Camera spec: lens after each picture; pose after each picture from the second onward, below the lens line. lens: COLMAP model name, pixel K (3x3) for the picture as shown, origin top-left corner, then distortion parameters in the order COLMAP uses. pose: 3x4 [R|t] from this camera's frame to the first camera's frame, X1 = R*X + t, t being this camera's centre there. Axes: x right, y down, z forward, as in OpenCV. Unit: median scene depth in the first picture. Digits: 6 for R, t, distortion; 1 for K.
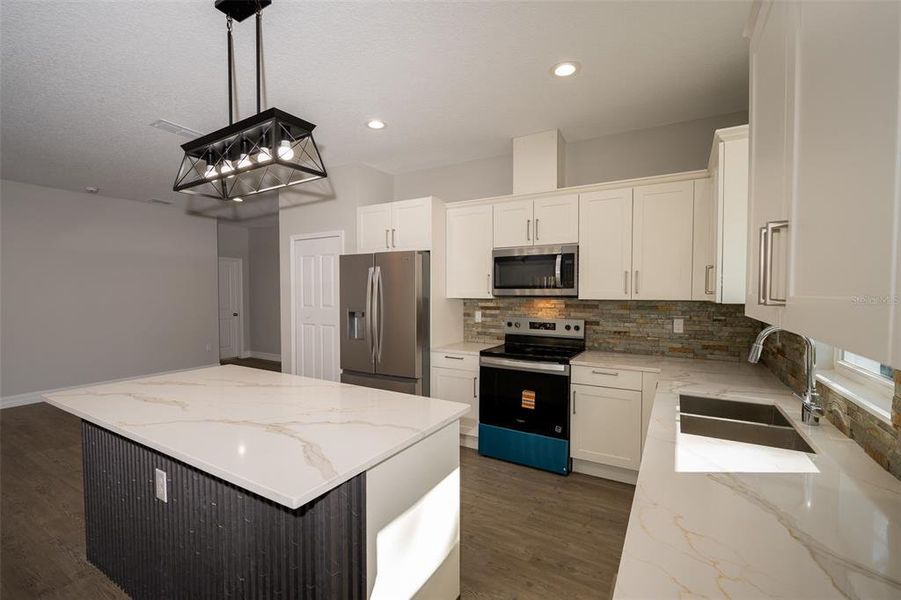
lens RADIAL K [[345.3, 0, 448.7], [0, 345.3, 303.7], [0, 0, 1]] dist [-0.003217, -0.000086]
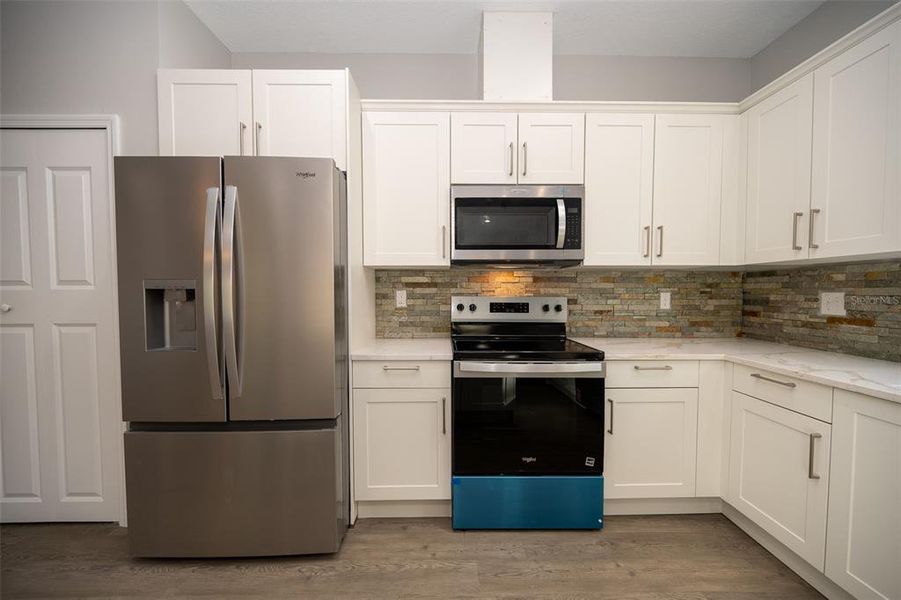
lens RADIAL K [[349.8, 0, 453.3], [0, 349.8, 300.5], [0, 0, 1]] dist [-0.008443, -0.000303]
pose [[0.868867, -0.020056, 0.494640, -0.187998], [0.014371, 0.999780, 0.015293, 0.039910], [-0.494837, -0.006180, 0.868964, 0.474737]]
